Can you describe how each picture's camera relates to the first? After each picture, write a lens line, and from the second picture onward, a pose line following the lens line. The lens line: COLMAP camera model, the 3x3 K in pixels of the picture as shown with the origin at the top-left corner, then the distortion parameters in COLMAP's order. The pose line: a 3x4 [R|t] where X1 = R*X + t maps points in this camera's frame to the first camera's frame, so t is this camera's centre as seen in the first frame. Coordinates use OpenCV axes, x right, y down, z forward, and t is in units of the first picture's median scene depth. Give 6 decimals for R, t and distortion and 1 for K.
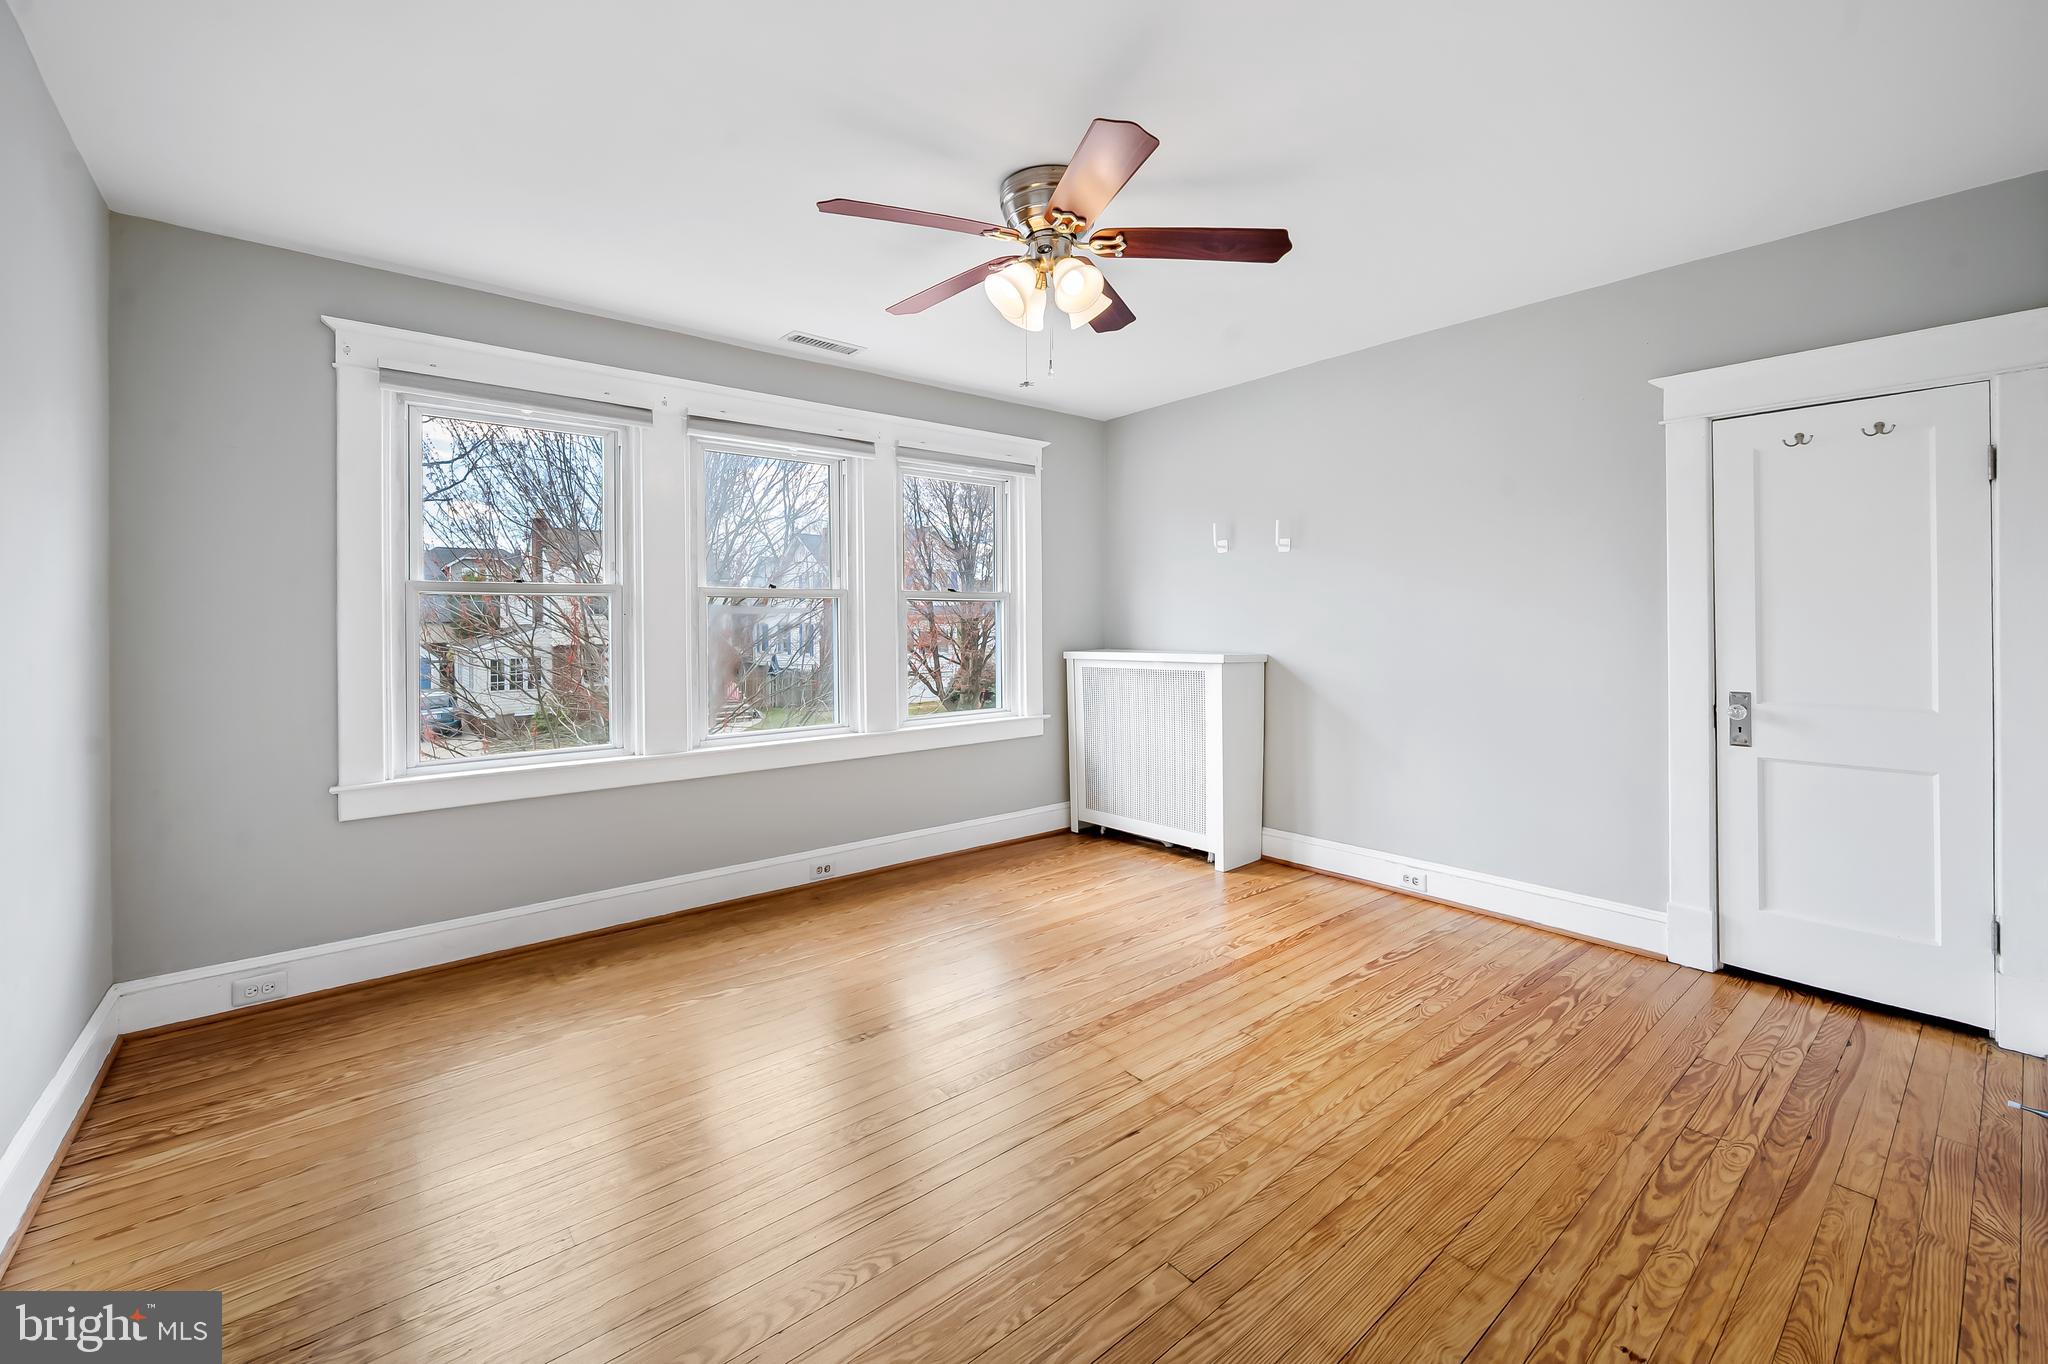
lens RADIAL K [[839.5, 0, 1034.2], [0, 839.5, 623.1], [0, 0, 1]] dist [0.001346, -0.000533]
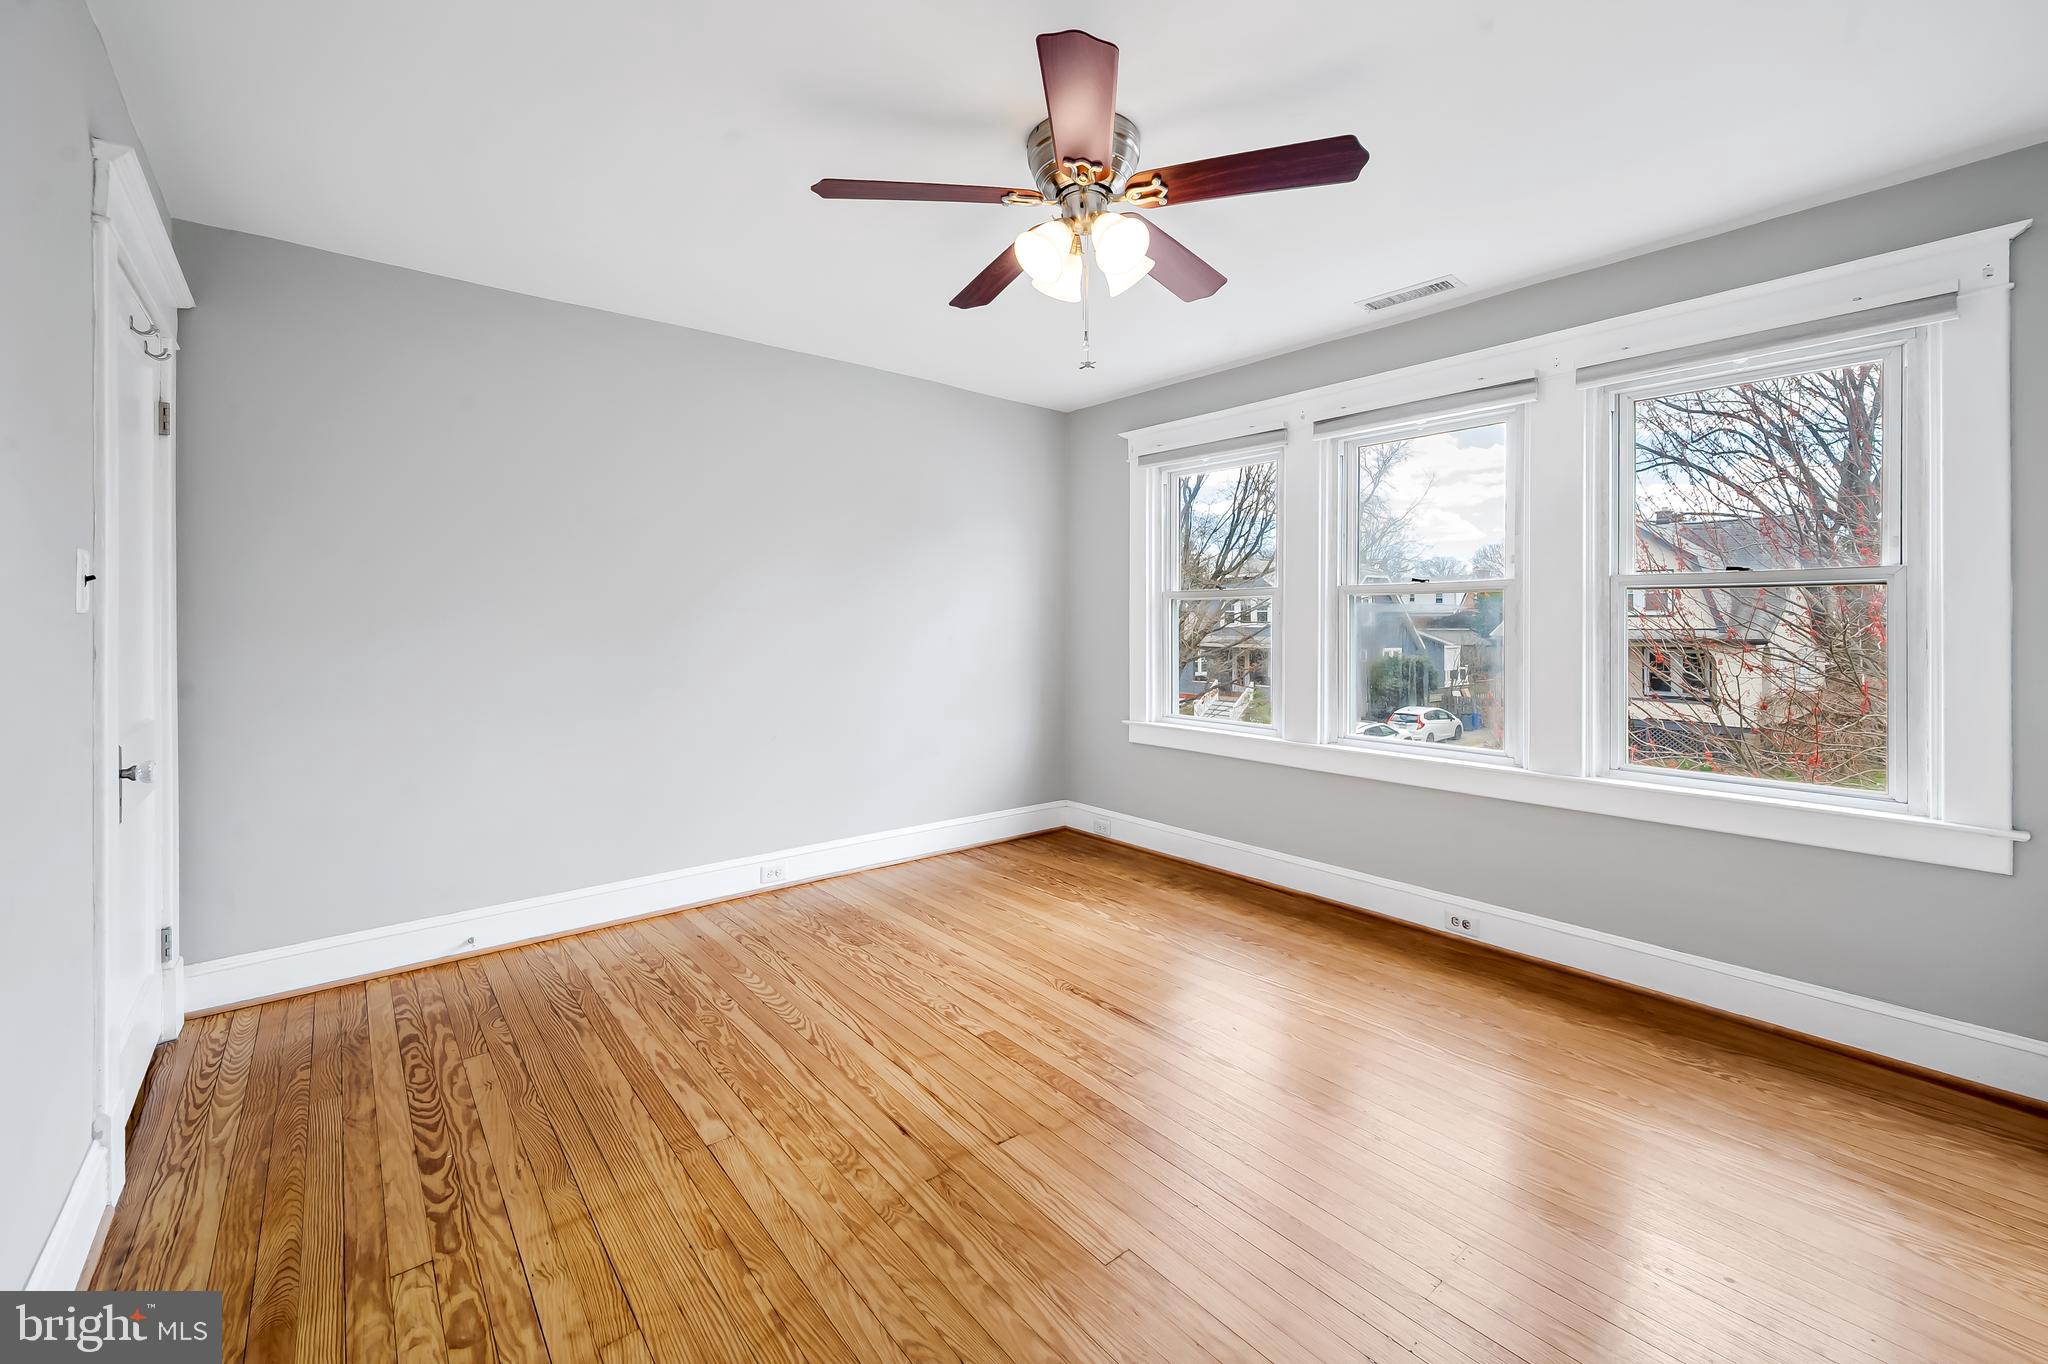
lens RADIAL K [[839.5, 0, 1034.6], [0, 839.5, 616.6], [0, 0, 1]] dist [0.001346, -0.000533]
pose [[-0.001517, 0.002678, -0.999995, 0.784341], [-0.002985, 0.999992, 0.002683, -0.008974], [0.999994, 0.002989, -0.001509, 0.807501]]
